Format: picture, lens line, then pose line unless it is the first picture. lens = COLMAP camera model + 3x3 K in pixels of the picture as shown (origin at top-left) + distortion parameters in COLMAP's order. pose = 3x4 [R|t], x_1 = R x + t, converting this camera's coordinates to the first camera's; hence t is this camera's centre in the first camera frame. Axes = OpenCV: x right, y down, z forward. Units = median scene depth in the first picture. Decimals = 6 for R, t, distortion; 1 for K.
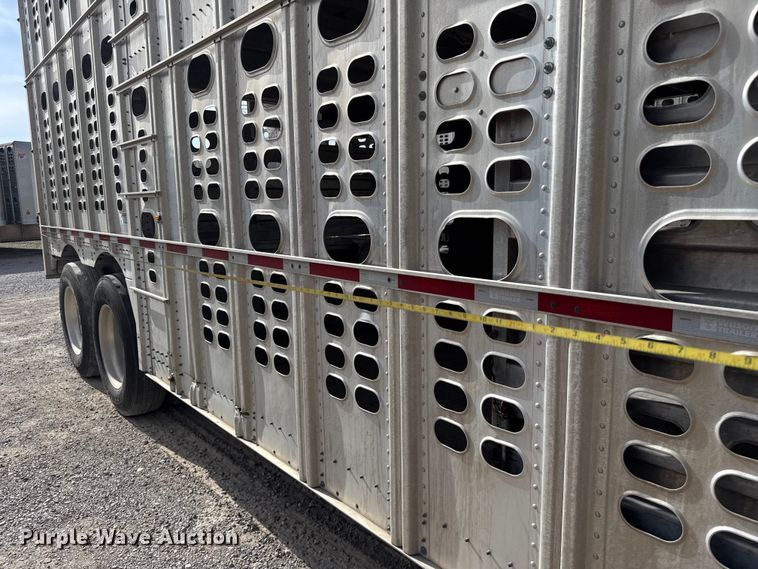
lens RADIAL K [[521.5, 0, 371.6], [0, 521.5, 272.8], [0, 0, 1]] dist [0.060542, -0.071008]
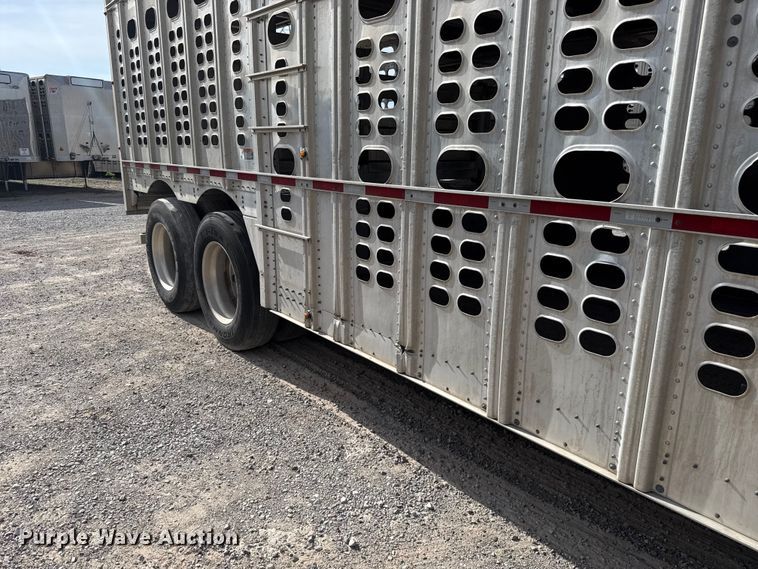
lens RADIAL K [[521.5, 0, 375.2], [0, 521.5, 276.5], [0, 0, 1]] dist [0.060542, -0.071008]
pose [[0.999151, 0.031507, -0.026556, -0.243816], [-0.028488, 0.993822, 0.107271, 0.015165], [0.029771, -0.106423, 0.993875, 0.009124]]
